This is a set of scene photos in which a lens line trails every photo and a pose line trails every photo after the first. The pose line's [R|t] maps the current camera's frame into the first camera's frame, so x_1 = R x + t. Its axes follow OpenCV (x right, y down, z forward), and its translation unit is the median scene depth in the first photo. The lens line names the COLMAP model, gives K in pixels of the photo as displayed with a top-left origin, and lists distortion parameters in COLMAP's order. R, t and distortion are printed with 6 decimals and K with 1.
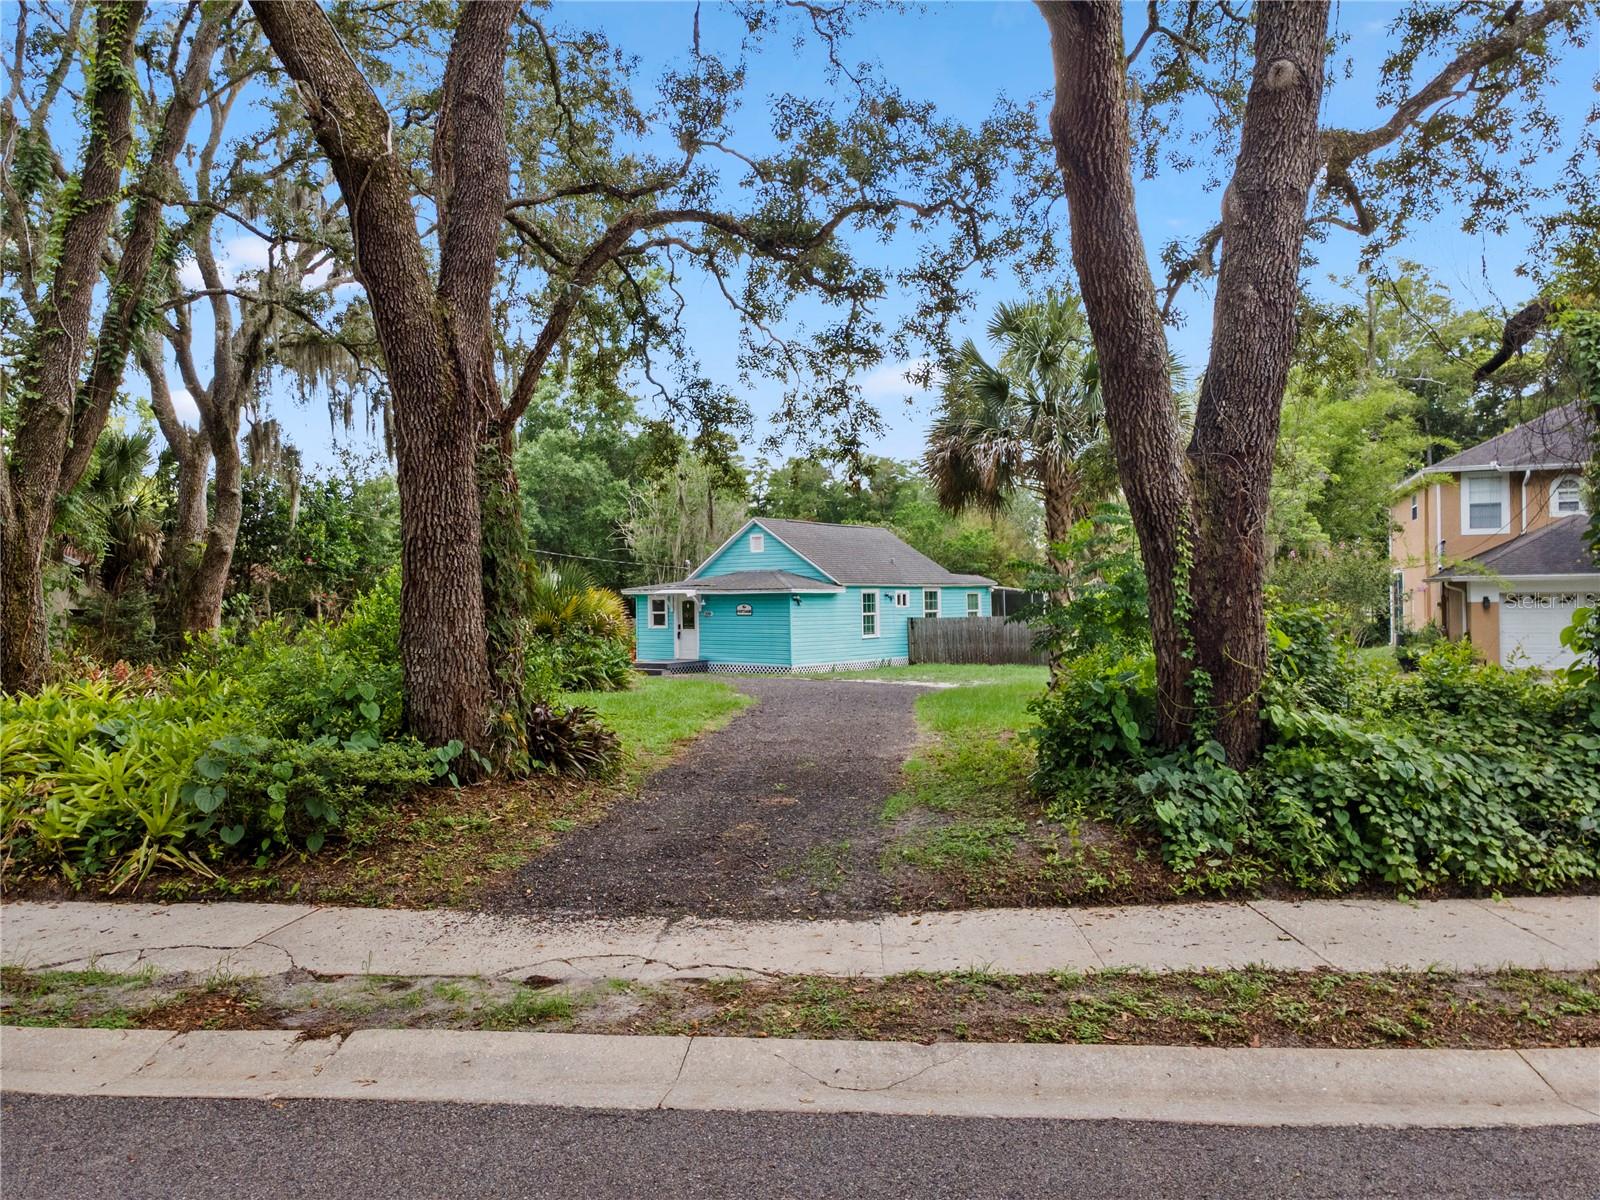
lens RADIAL K [[1165.4, 0, 800.0], [0, 1165.4, 600.0], [0, 0, 1]] dist [0.017601, 0.032134]
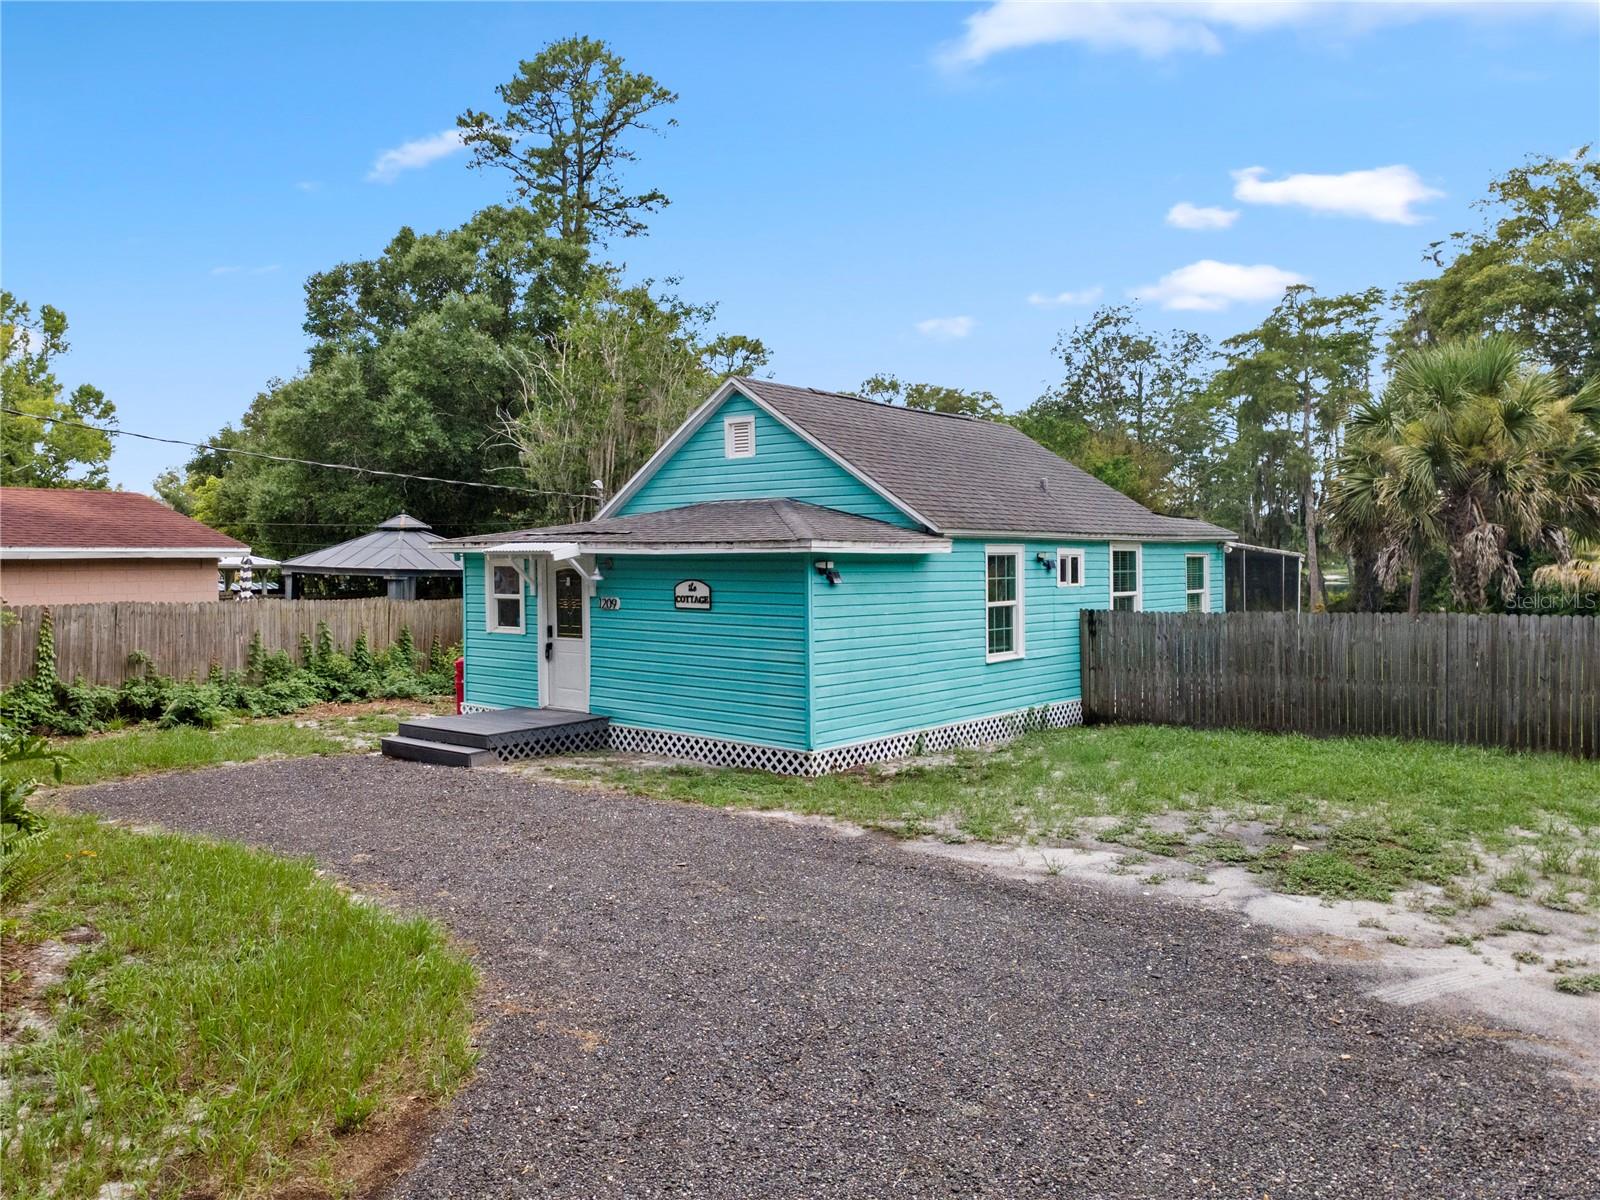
lens RADIAL K [[1165.4, 0, 800.0], [0, 1165.4, 600.0], [0, 0, 1]] dist [0.017601, 0.032134]
pose [[0.998889, 0.009458, -0.046162, 0.005901], [-0.007776, 0.999304, 0.036488, -0.004408], [0.046475, -0.036089, 0.998267, 0.575584]]
